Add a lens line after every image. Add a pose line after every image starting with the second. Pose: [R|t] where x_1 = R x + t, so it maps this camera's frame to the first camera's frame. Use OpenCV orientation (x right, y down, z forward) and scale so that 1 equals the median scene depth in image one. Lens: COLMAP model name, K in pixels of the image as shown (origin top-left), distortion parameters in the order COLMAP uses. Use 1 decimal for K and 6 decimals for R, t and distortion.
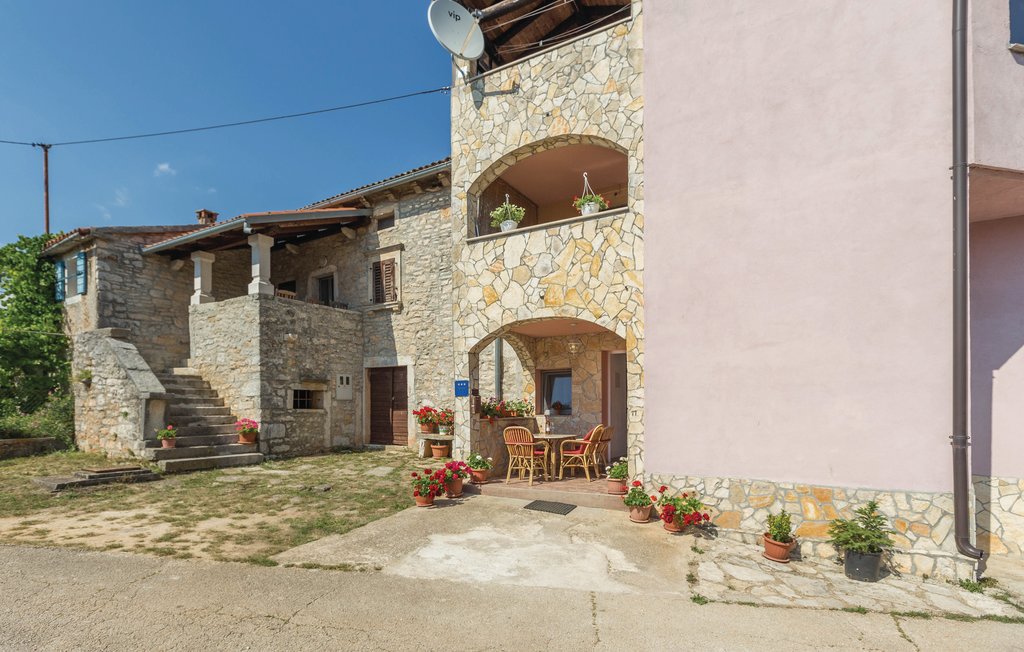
lens RADIAL K [[472.8, 0, 512.1], [0, 472.8, 404.5], [0, 0, 1]] dist [0.002175, 0.000333]
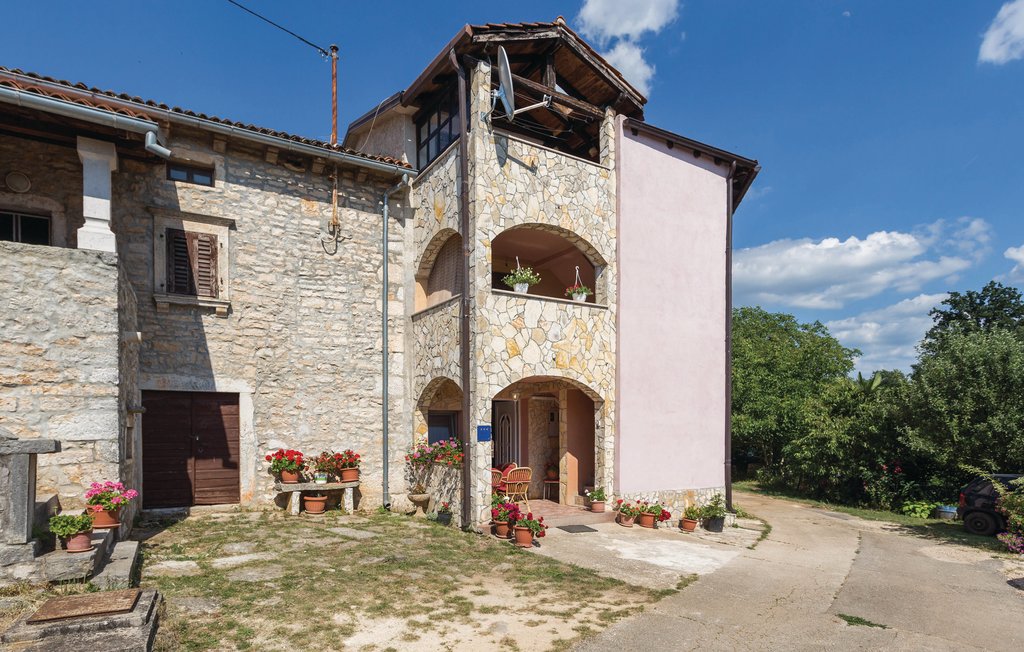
lens RADIAL K [[501.4, 0, 512.2], [0, 501.4, 449.4], [0, 0, 1]] dist [0.000894, 0.000414]
pose [[0.543871, -0.026038, 0.838765, -0.988441], [-0.004055, 0.999425, 0.033654, -0.036535], [-0.839159, -0.021705, 0.543452, 0.361985]]
